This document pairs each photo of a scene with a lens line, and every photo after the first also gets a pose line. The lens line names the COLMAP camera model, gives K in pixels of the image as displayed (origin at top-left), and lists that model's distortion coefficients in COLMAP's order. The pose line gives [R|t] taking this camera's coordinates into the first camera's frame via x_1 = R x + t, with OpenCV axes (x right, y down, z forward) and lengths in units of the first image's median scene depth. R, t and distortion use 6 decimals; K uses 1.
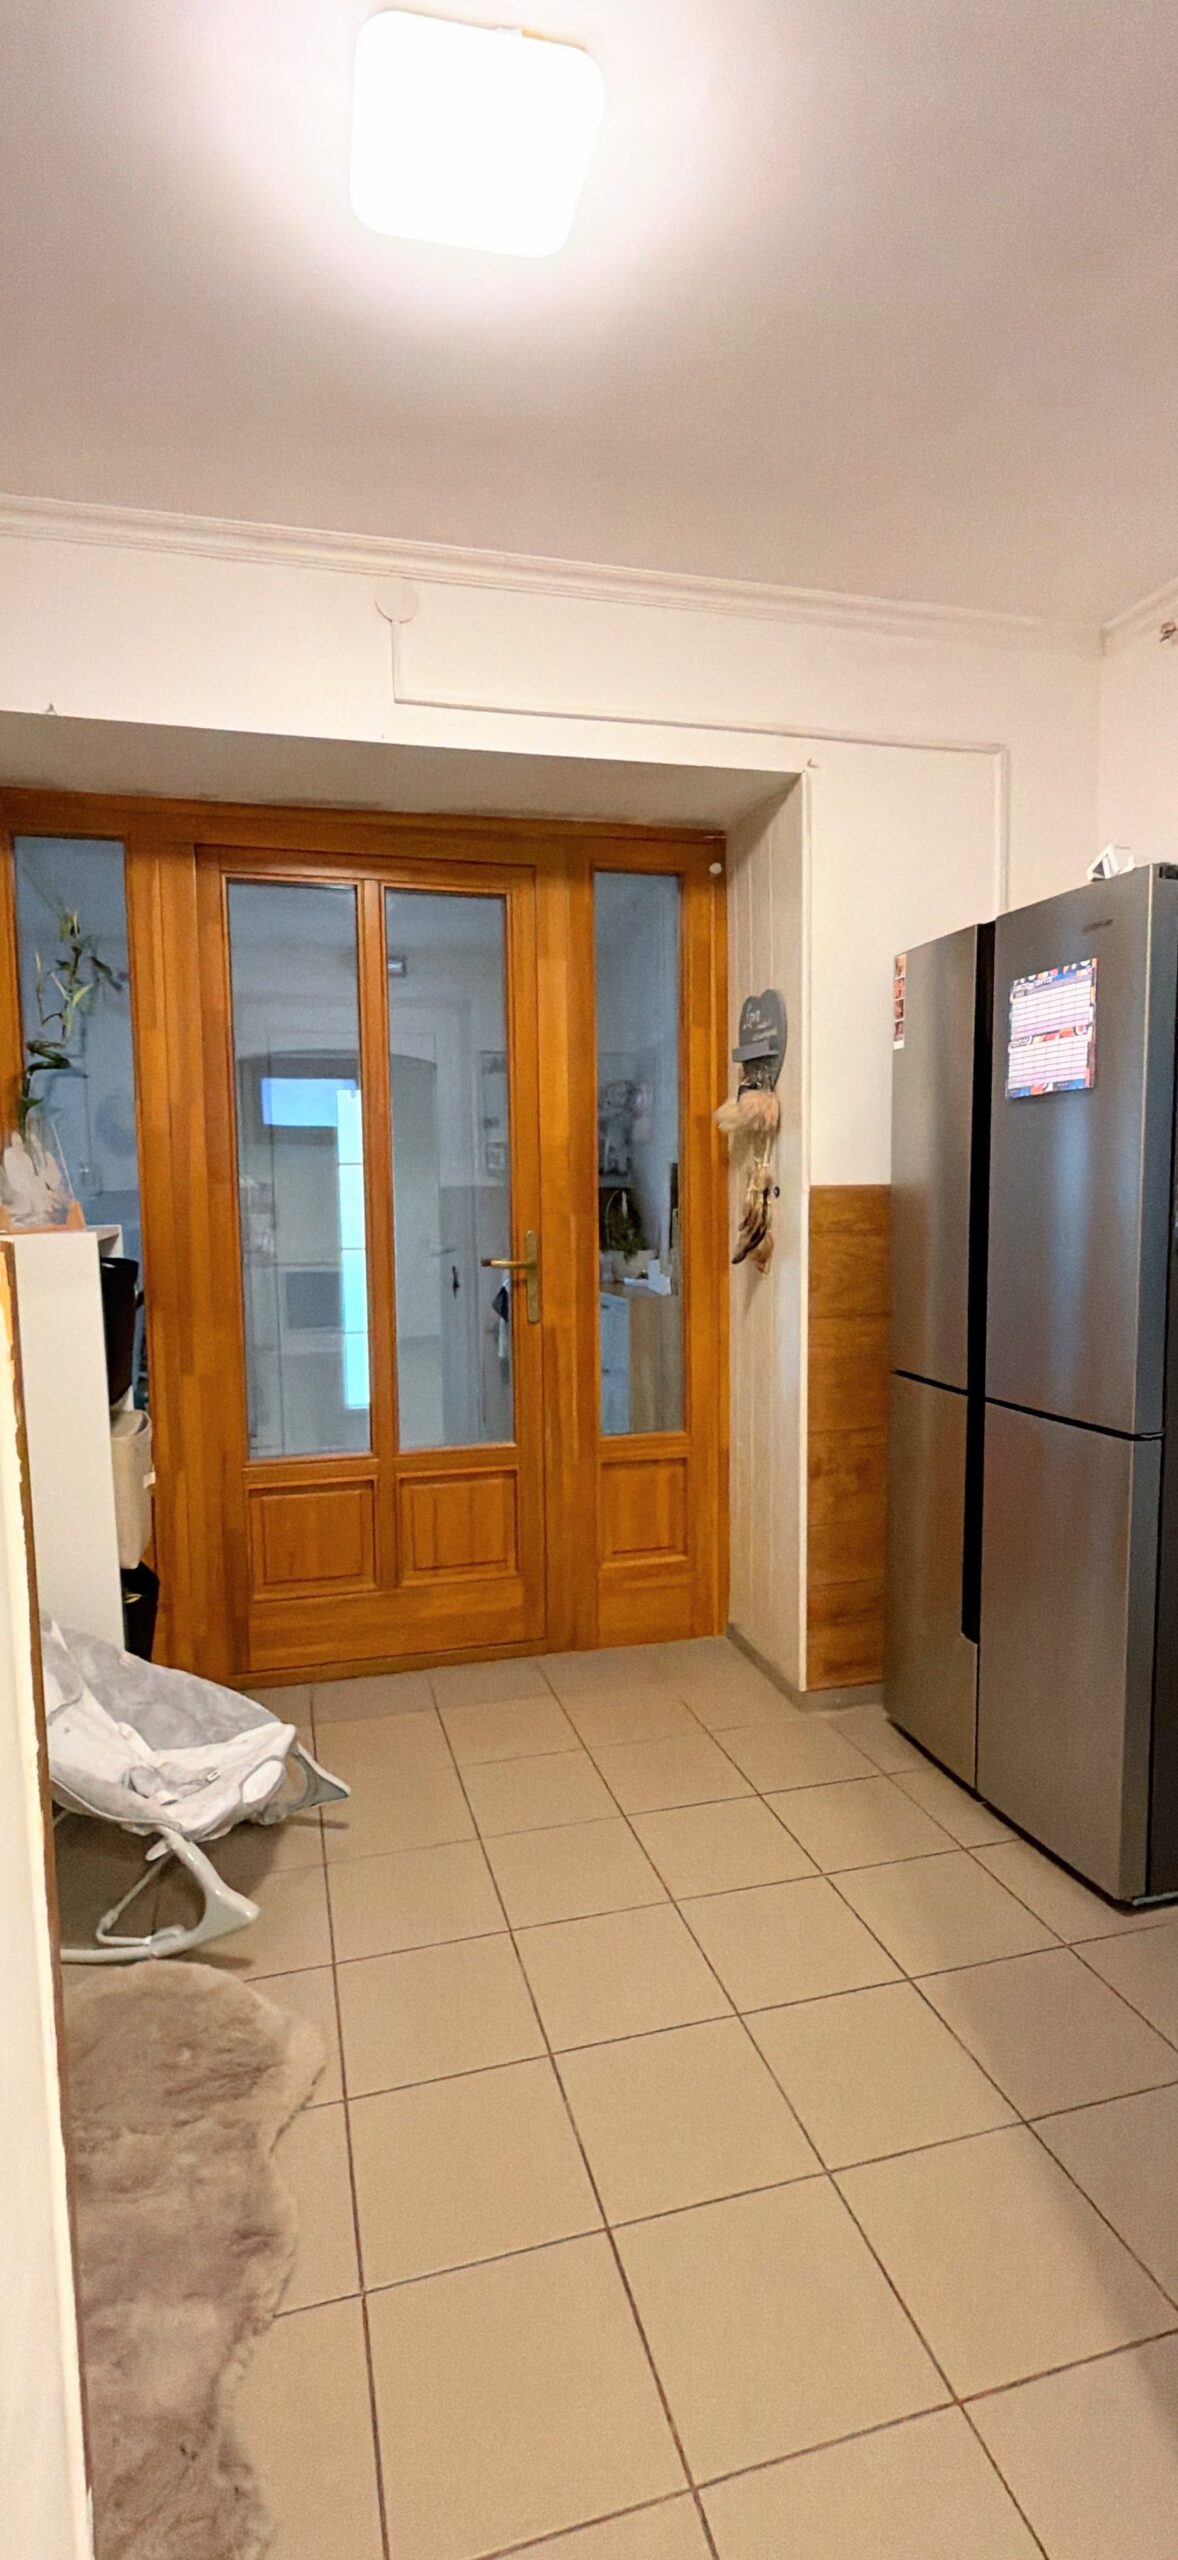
lens RADIAL K [[1173.9, 0, 577.7], [0, 1173.9, 1278.6], [0, 0, 1]] dist [0.004502, -0.000607]
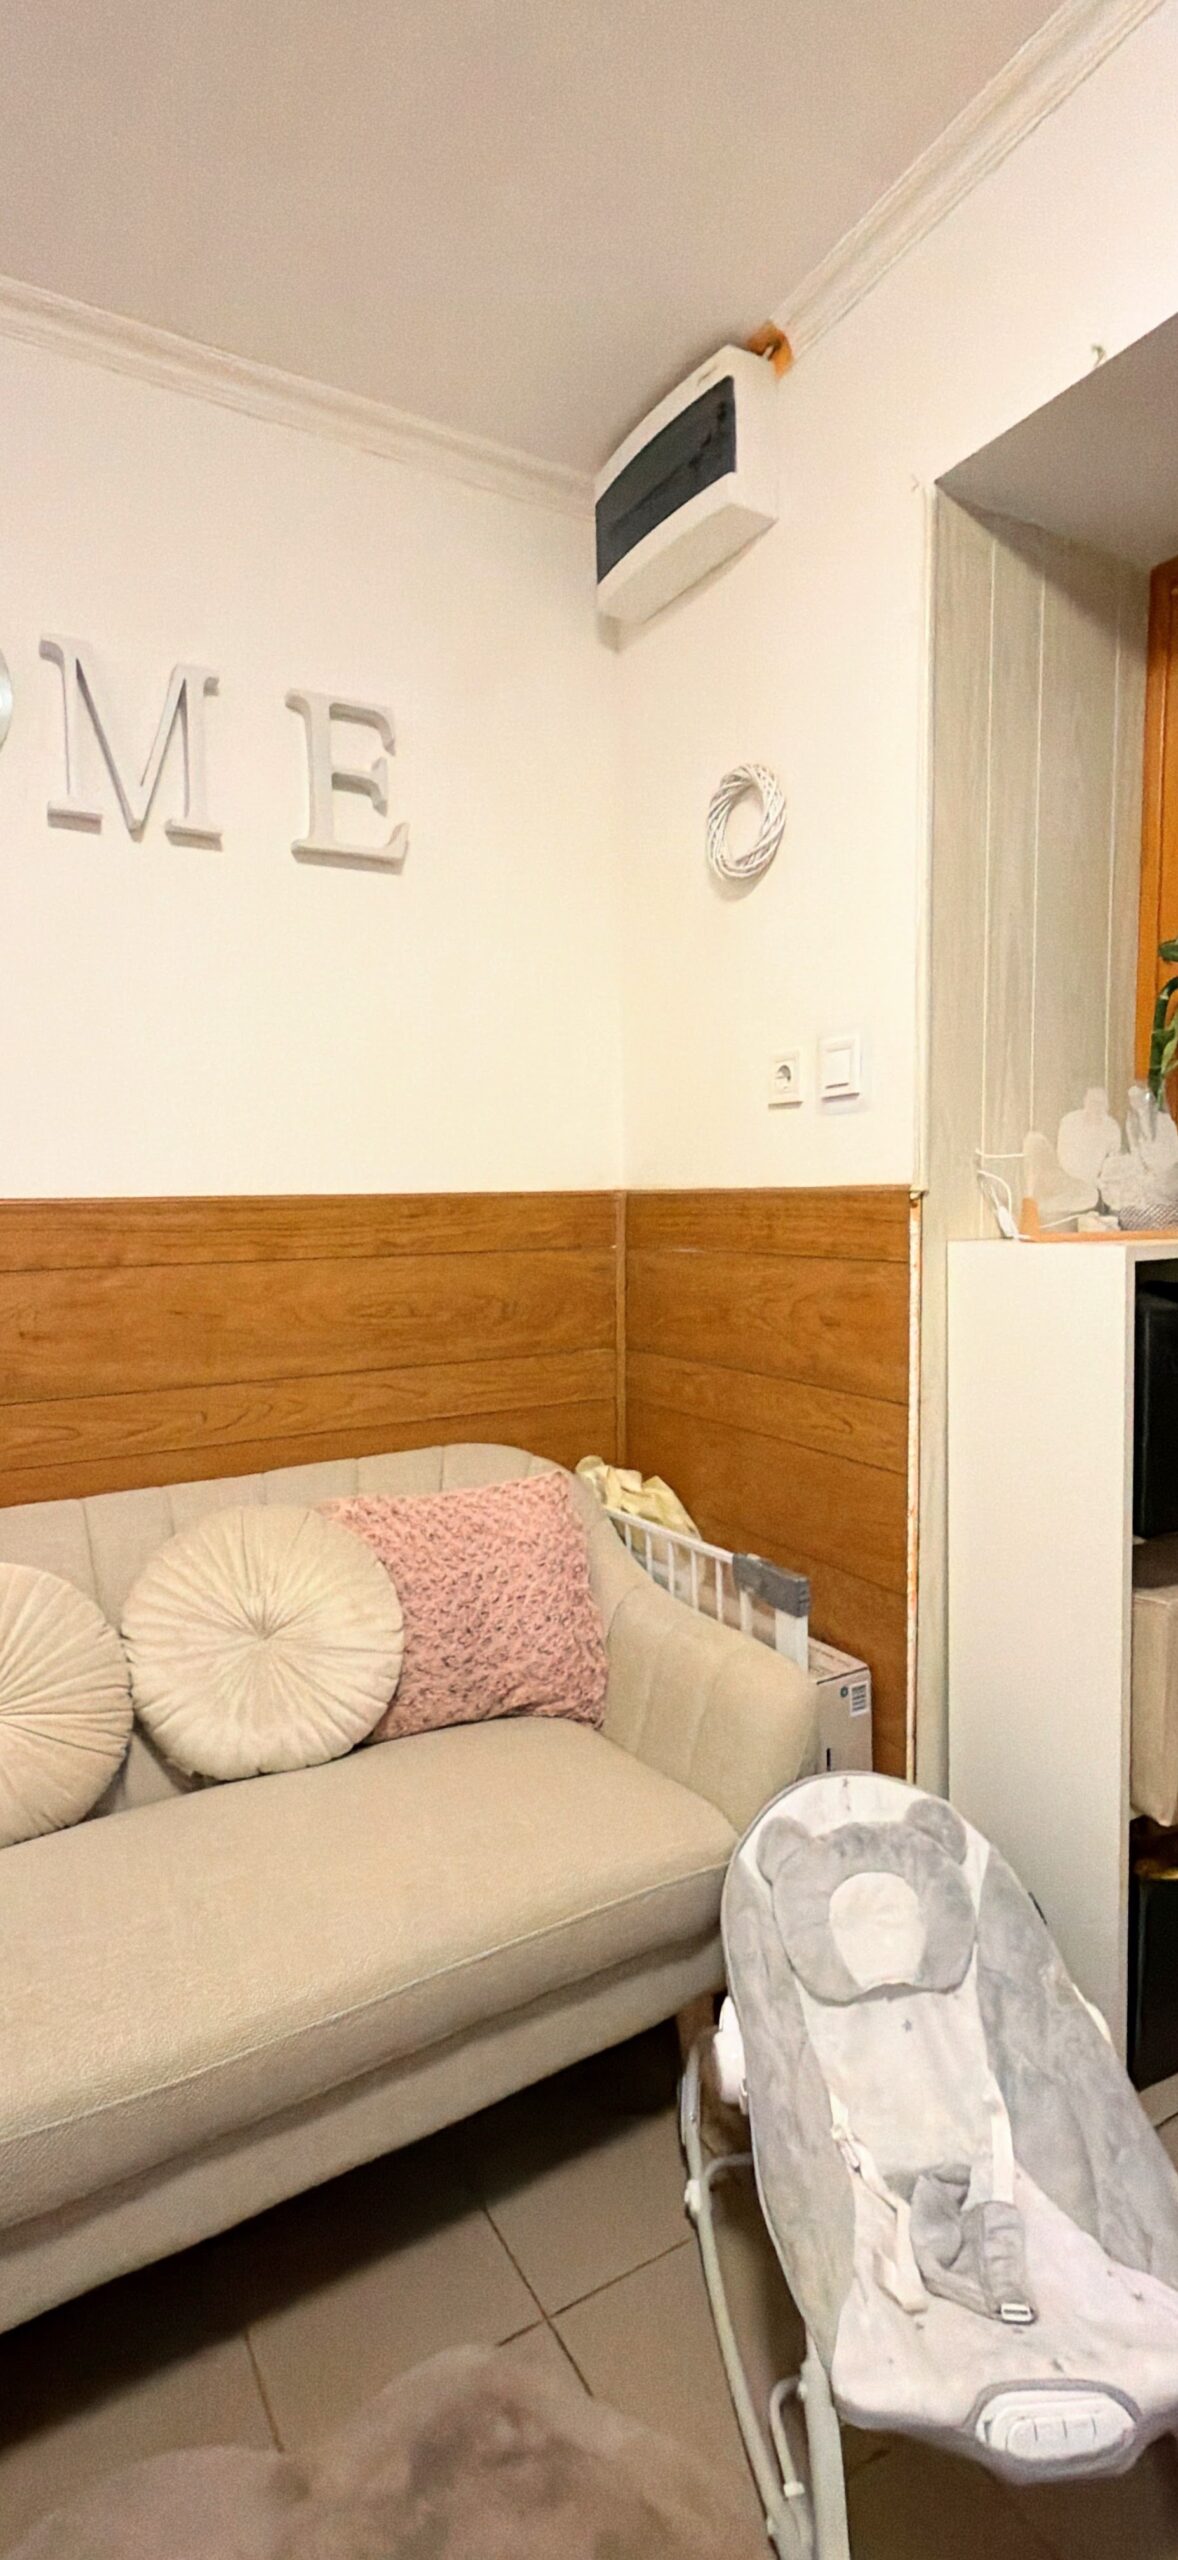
lens RADIAL K [[1173.9, 0, 591.8], [0, 1173.9, 1277.7], [0, 0, 1]] dist [0.004502, -0.000607]
pose [[0.253000, 0.090593, -0.963215, 0.095502], [-0.073671, 0.994519, 0.074187, -0.051920], [0.964657, 0.052192, 0.258288, 0.624572]]
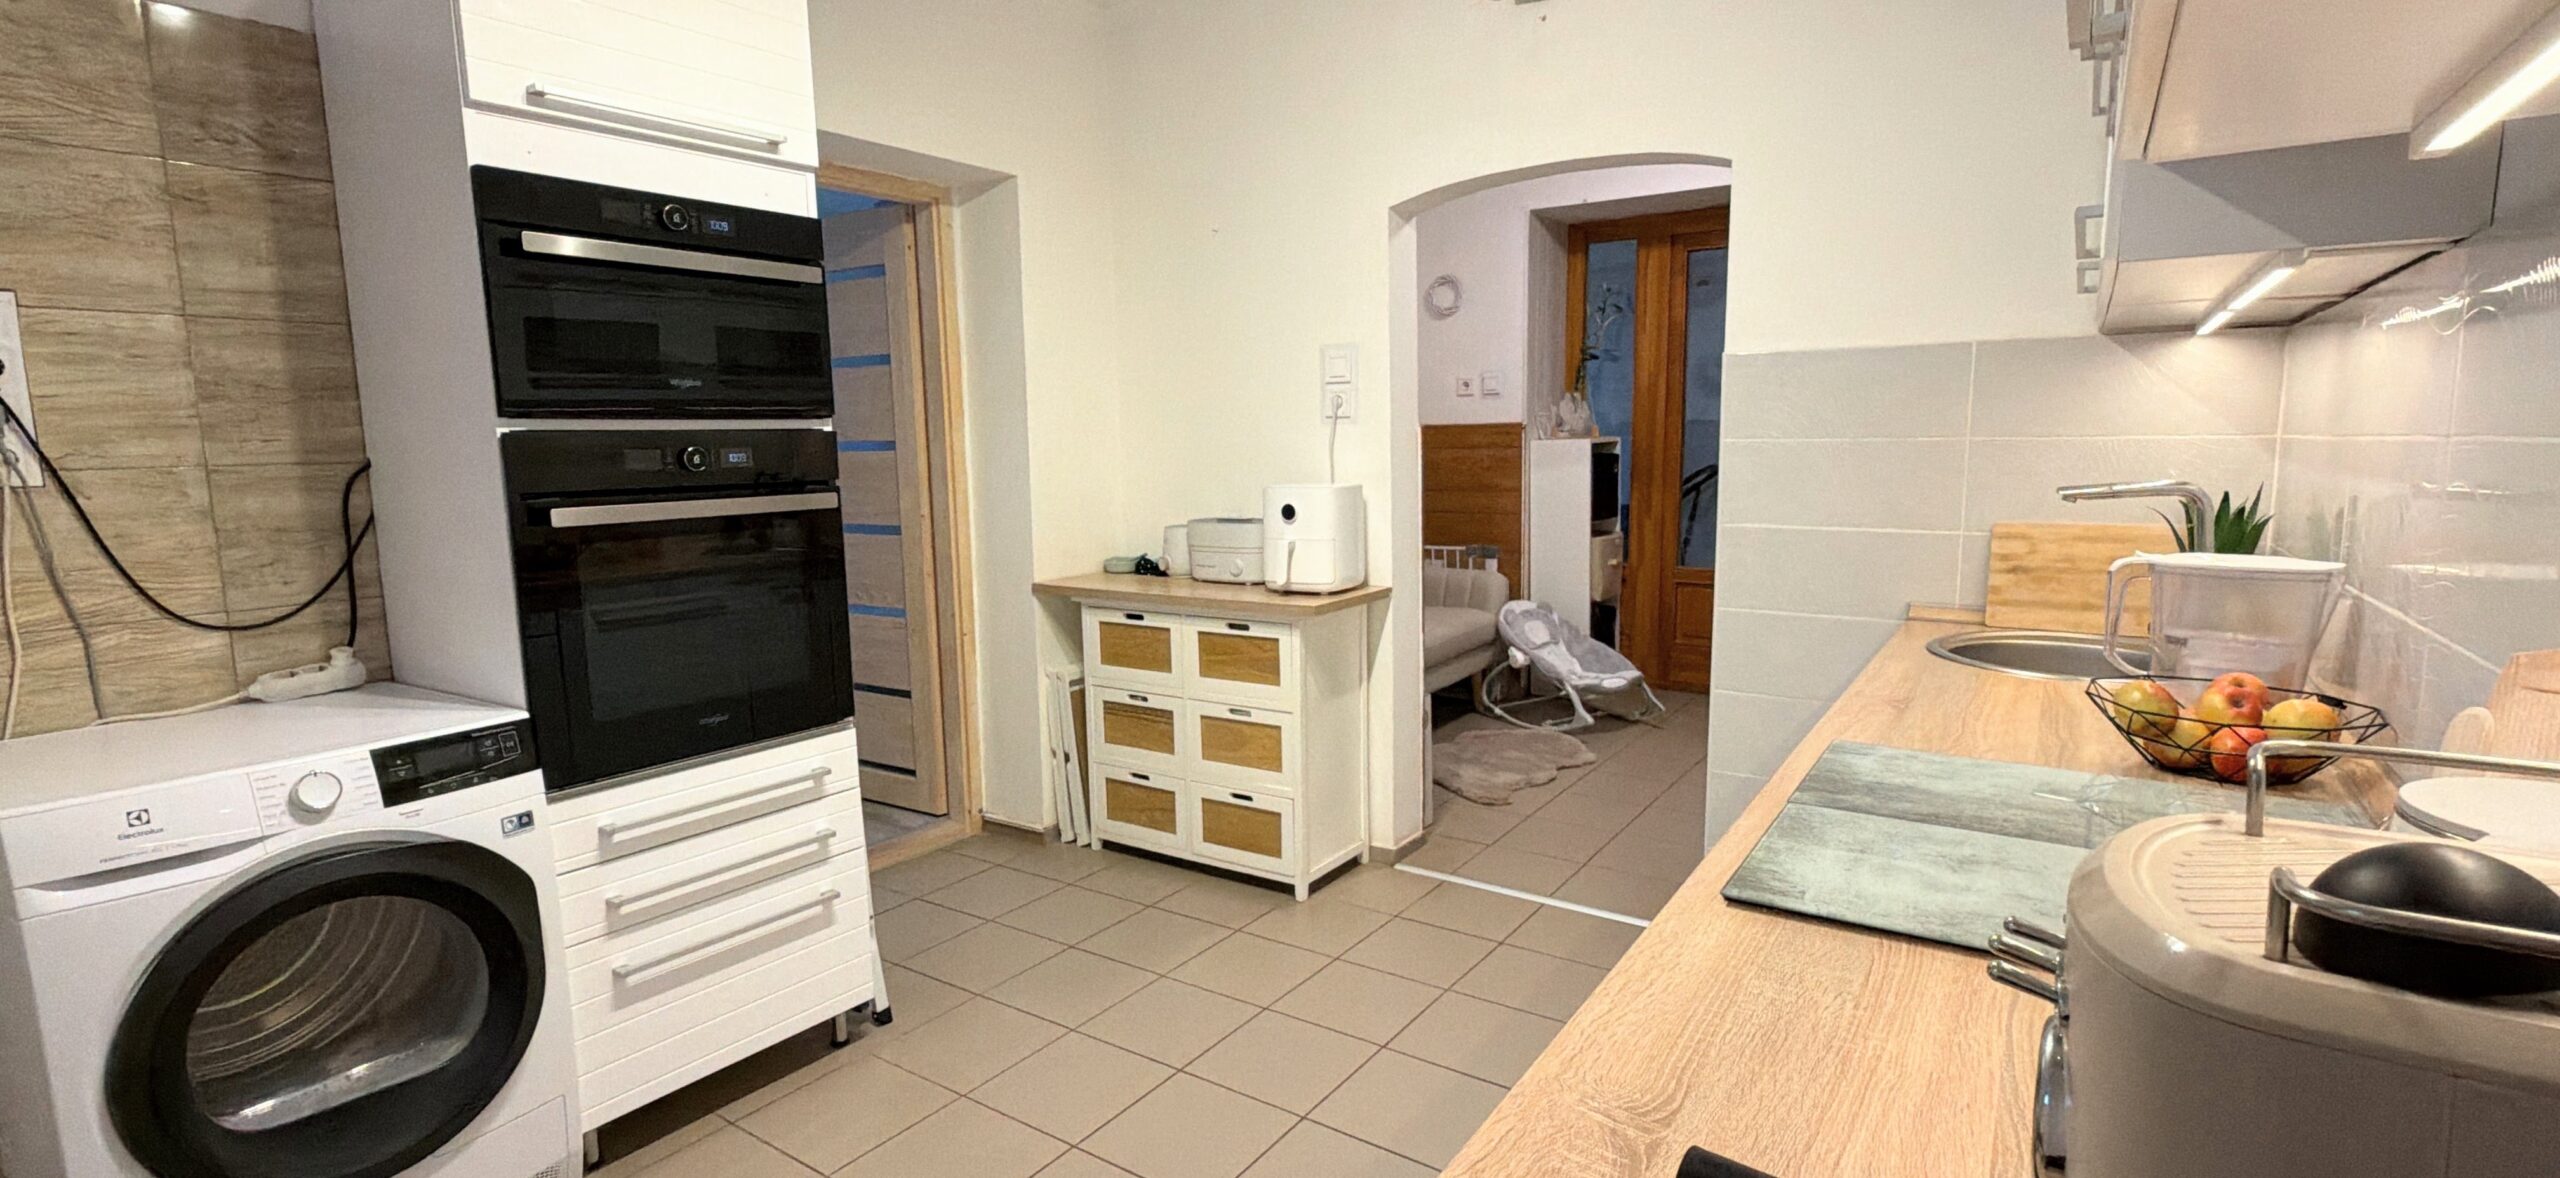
lens RADIAL K [[1173.9, 0, 1278.7], [0, 1173.9, 593.5], [0, 0, 1]] dist [0.004502, -0.000607]
pose [[0.638002, 0.108027, -0.762420, 0.946768], [-0.055912, 0.993996, 0.094051, 0.076074], [0.768003, -0.017376, 0.640211, -0.865091]]
